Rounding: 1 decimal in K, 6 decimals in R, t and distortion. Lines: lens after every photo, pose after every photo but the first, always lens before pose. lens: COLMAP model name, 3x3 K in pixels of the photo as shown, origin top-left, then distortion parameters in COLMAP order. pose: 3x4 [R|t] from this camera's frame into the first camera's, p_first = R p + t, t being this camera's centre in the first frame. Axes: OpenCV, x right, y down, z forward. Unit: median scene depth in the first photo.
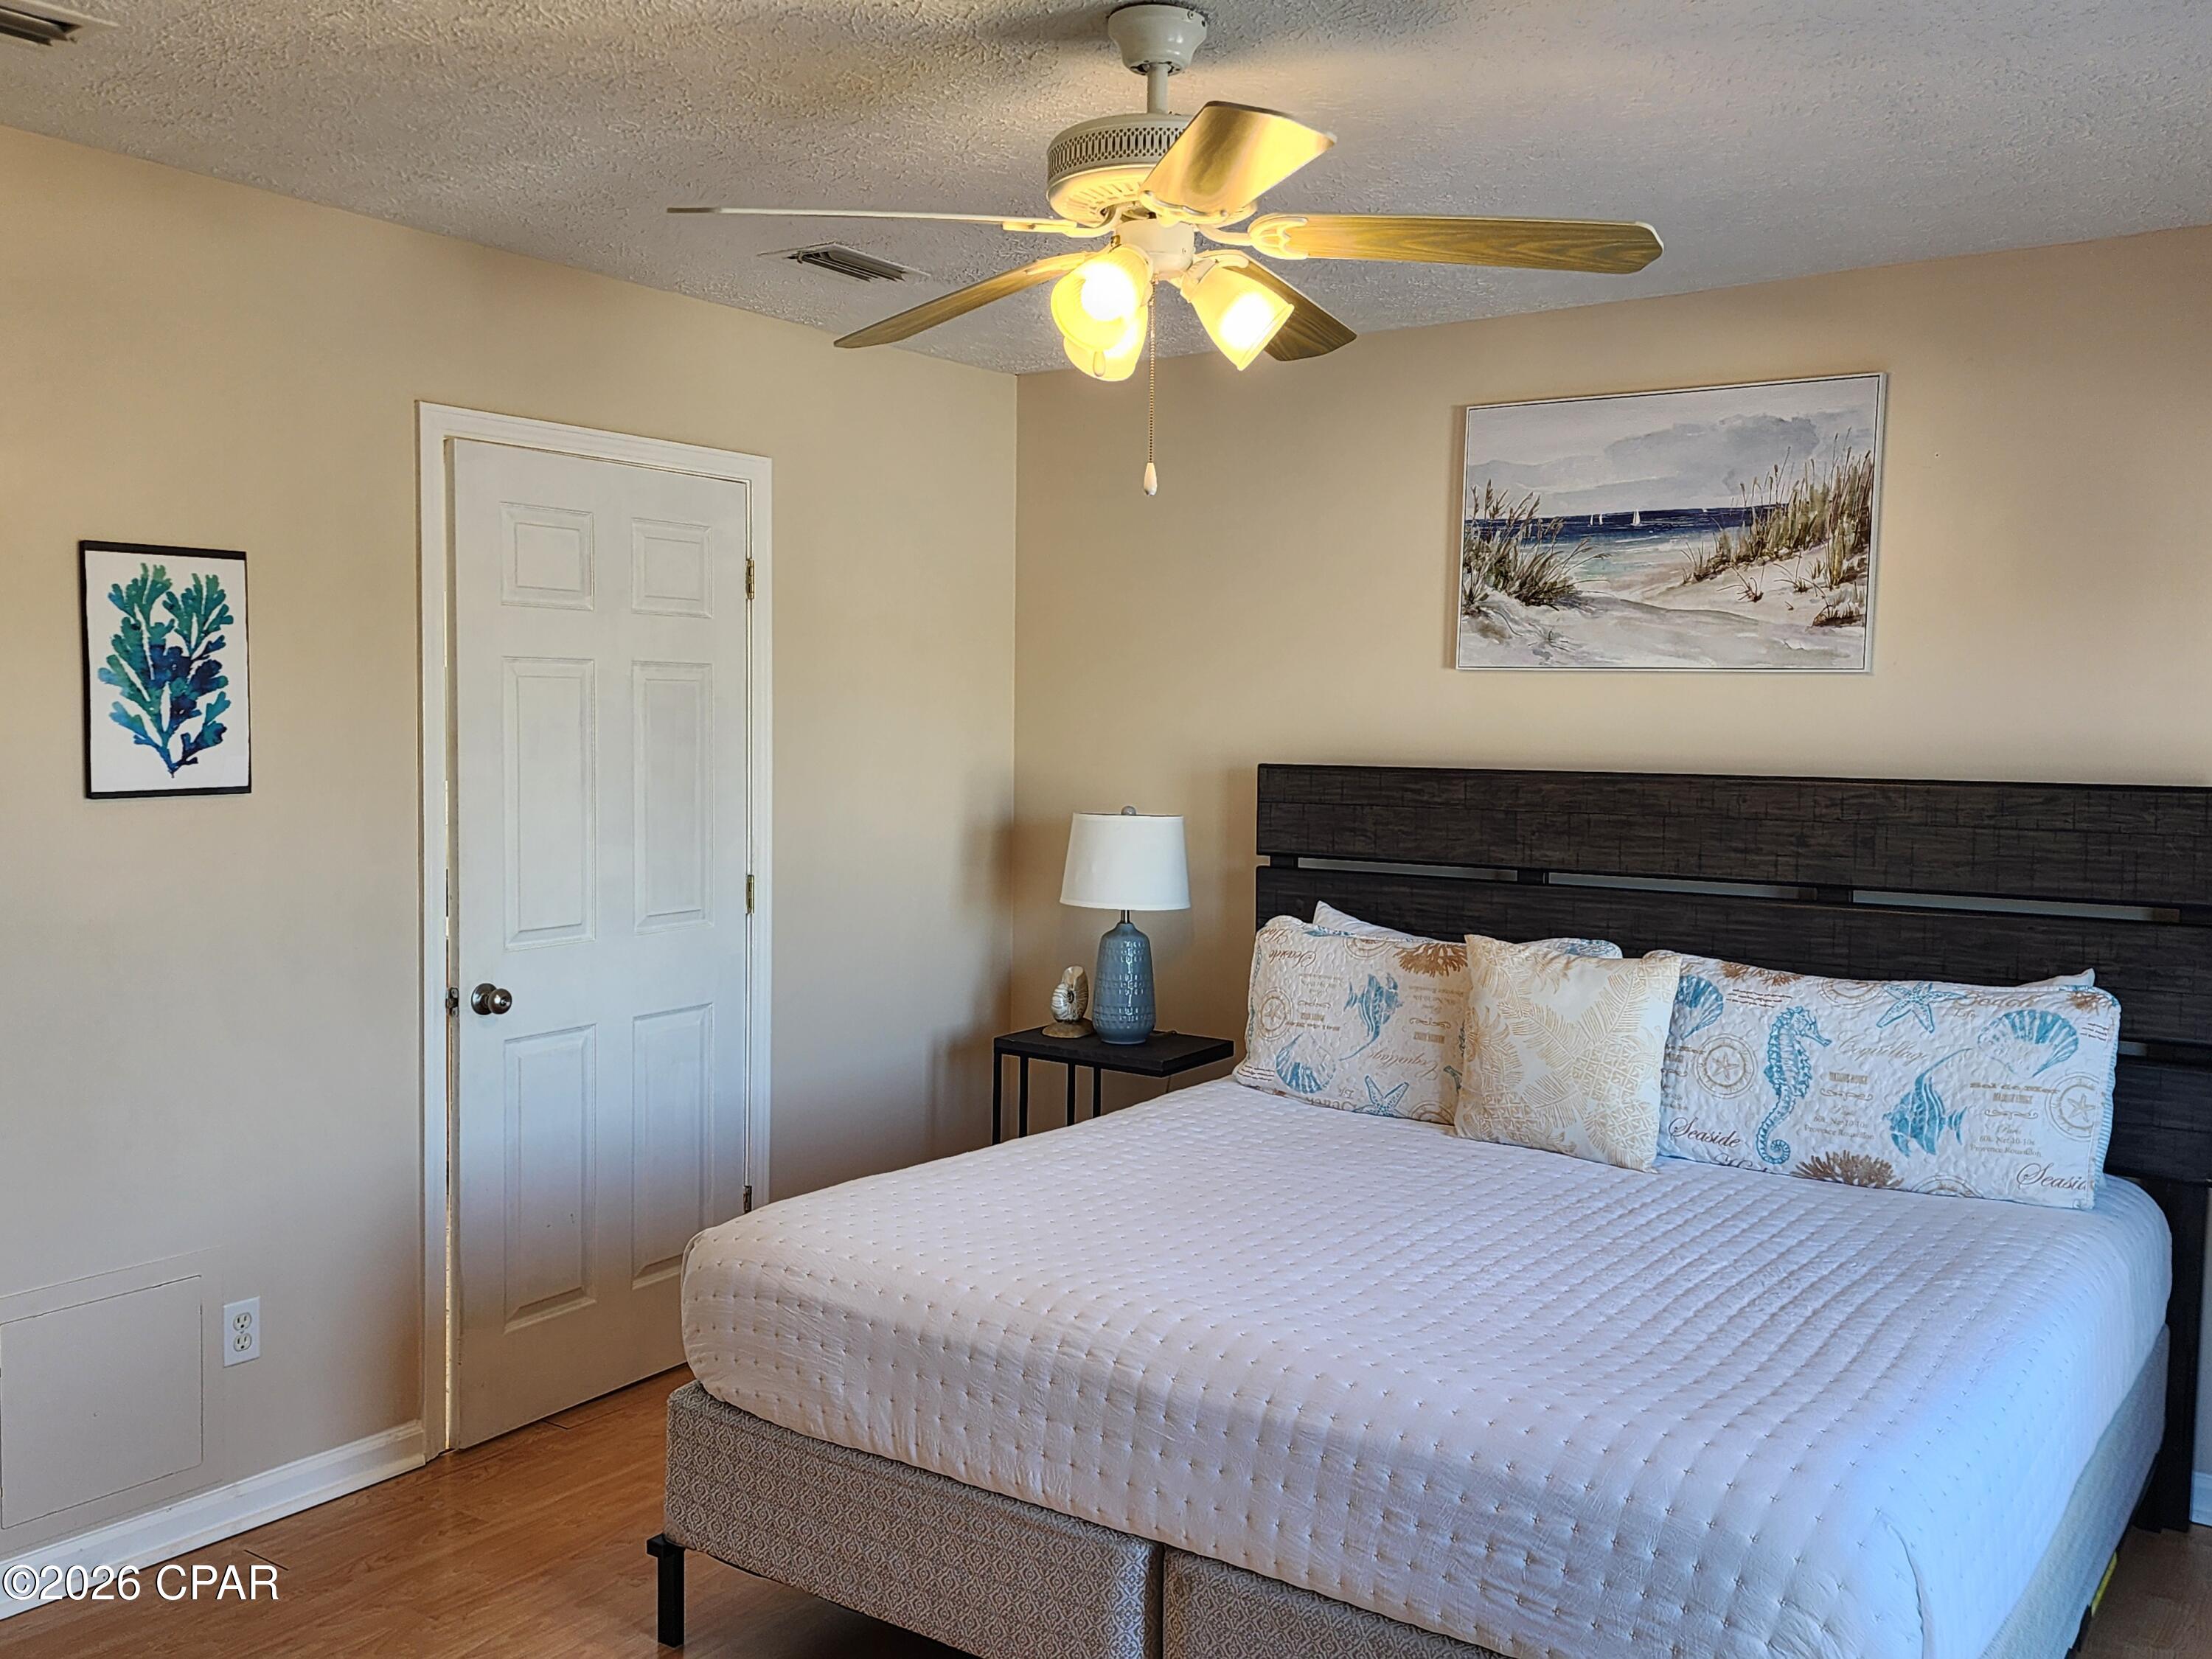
lens RADIAL K [[1882.5, 0, 1089.8], [0, 1882.5, 822.6], [0, 0, 1]] dist [0.105269, -0.106393]
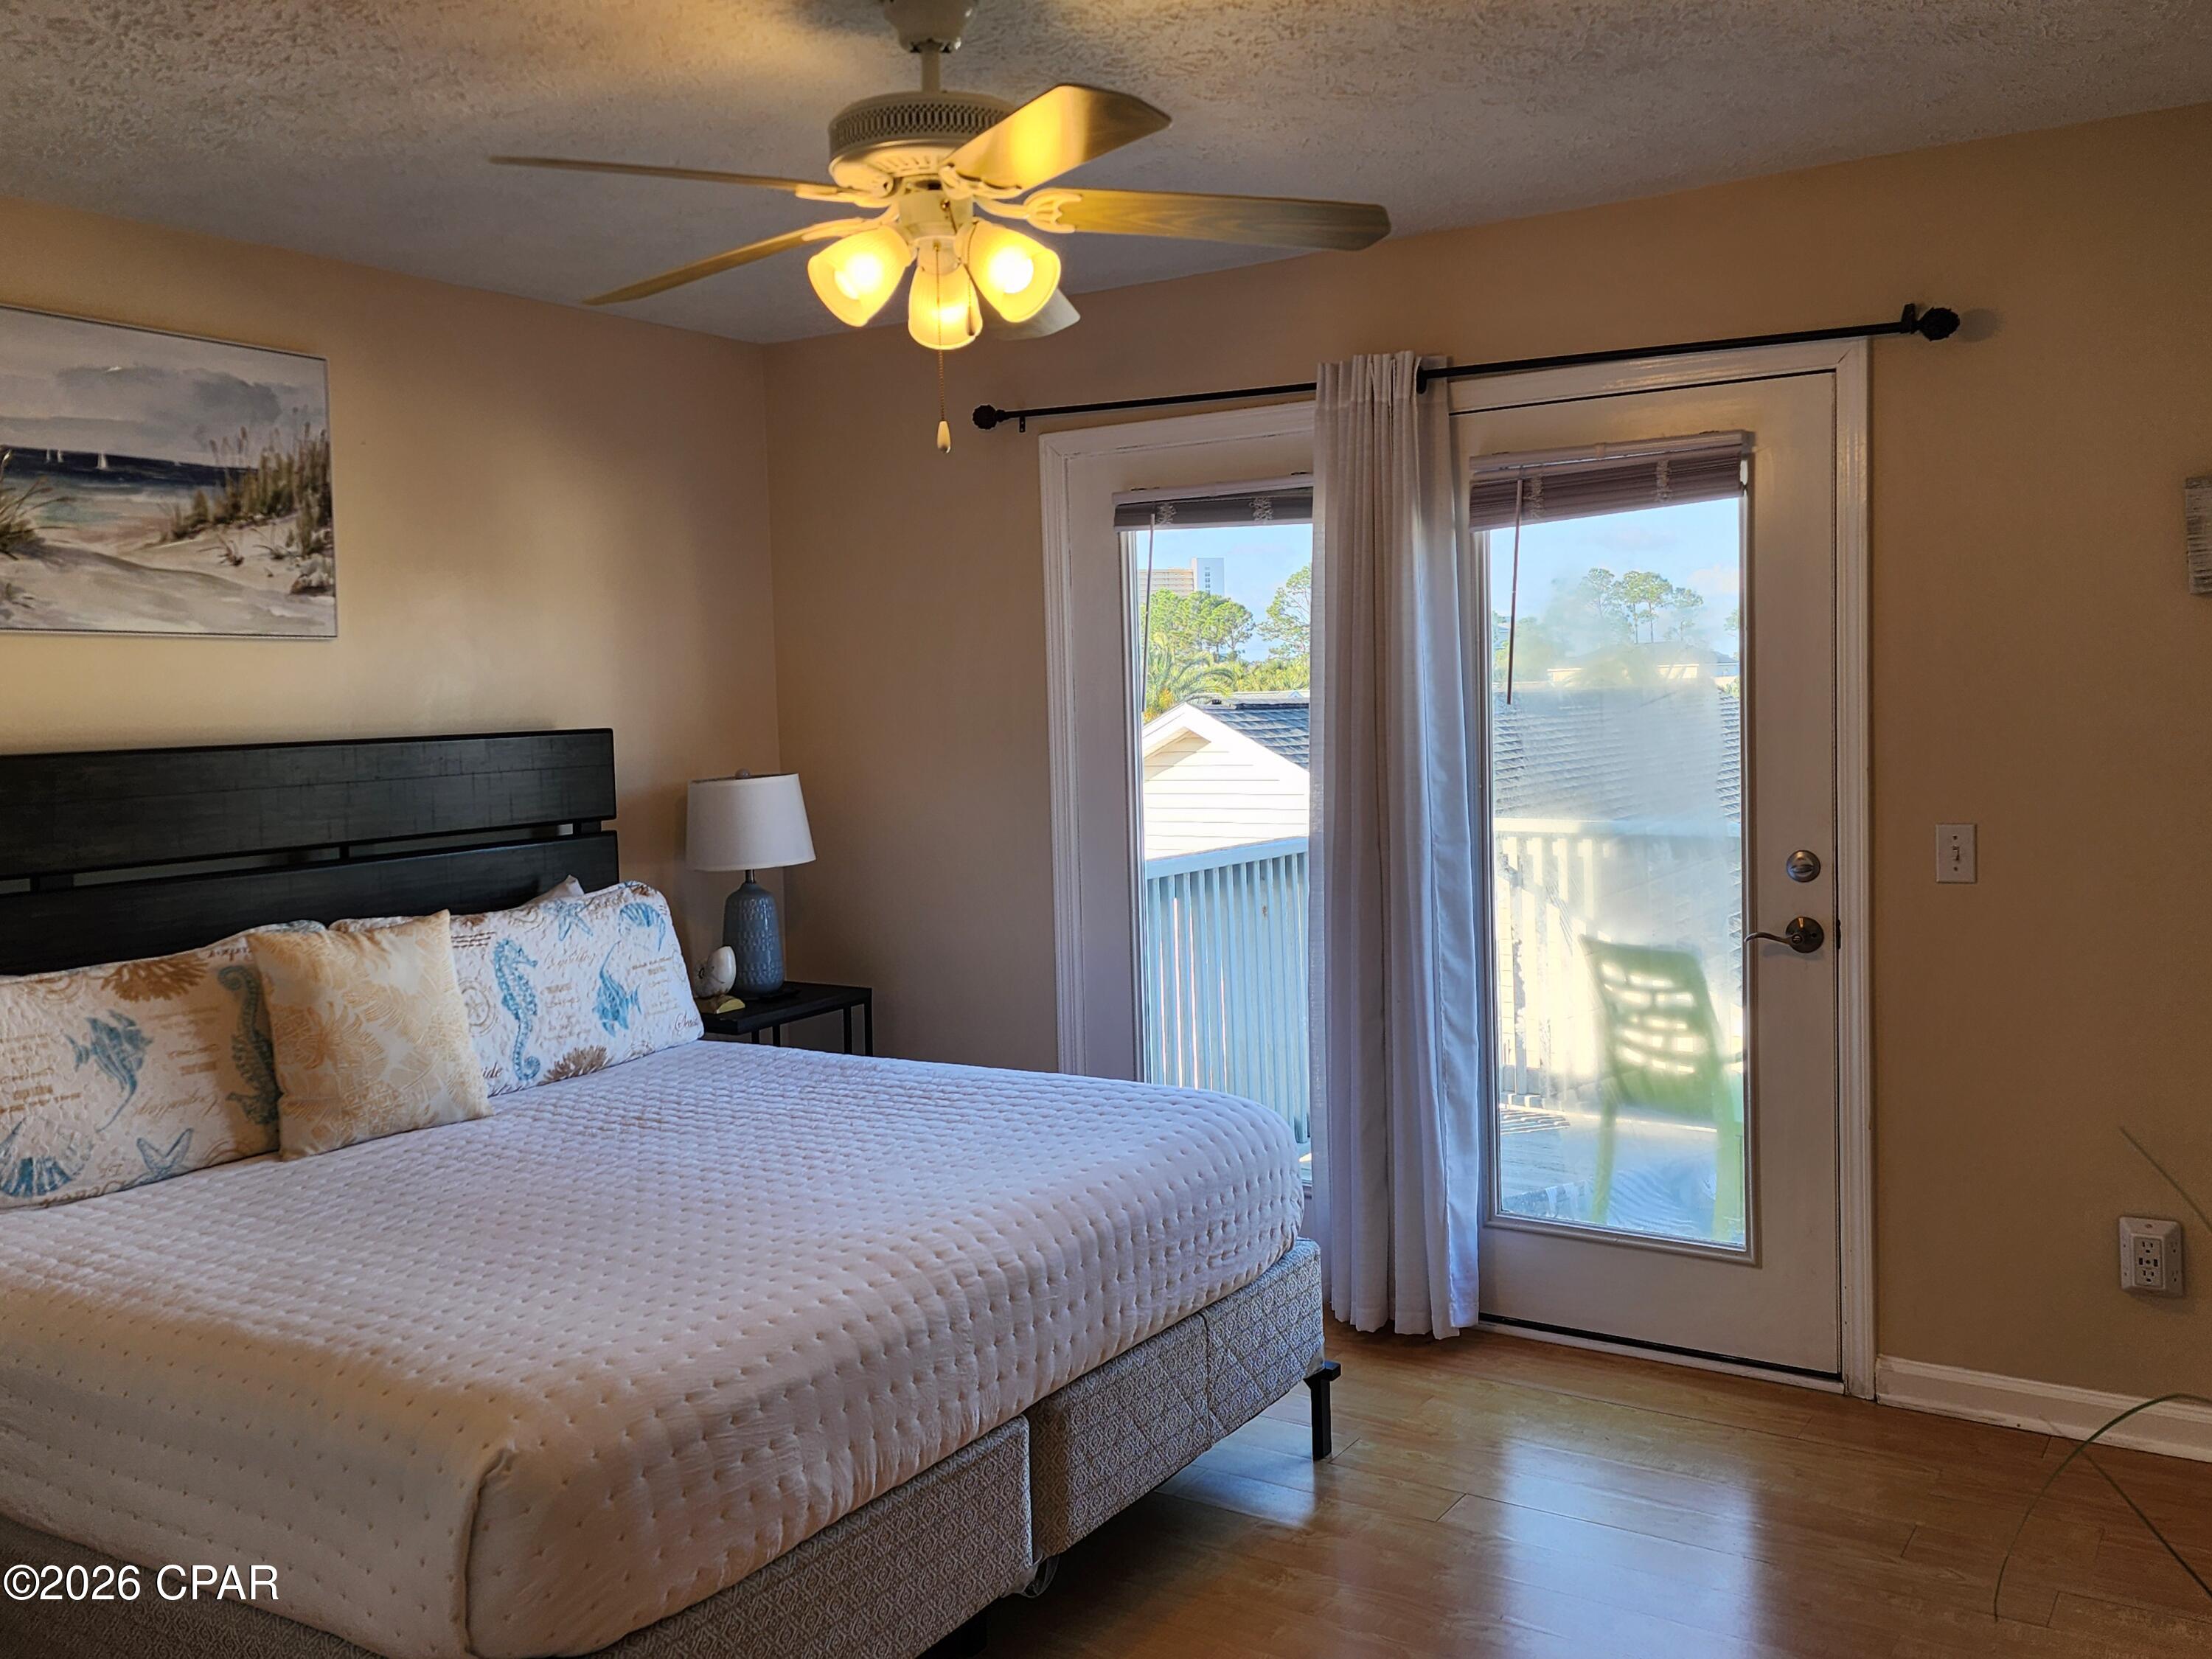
lens RADIAL K [[1882.5, 0, 1089.8], [0, 1882.5, 822.6], [0, 0, 1]] dist [0.105269, -0.106393]
pose [[-0.030447, -0.082809, 0.996100, -0.660755], [0.086125, 0.992639, 0.085153, -0.032139], [-0.995819, 0.088382, -0.023091, 0.611061]]
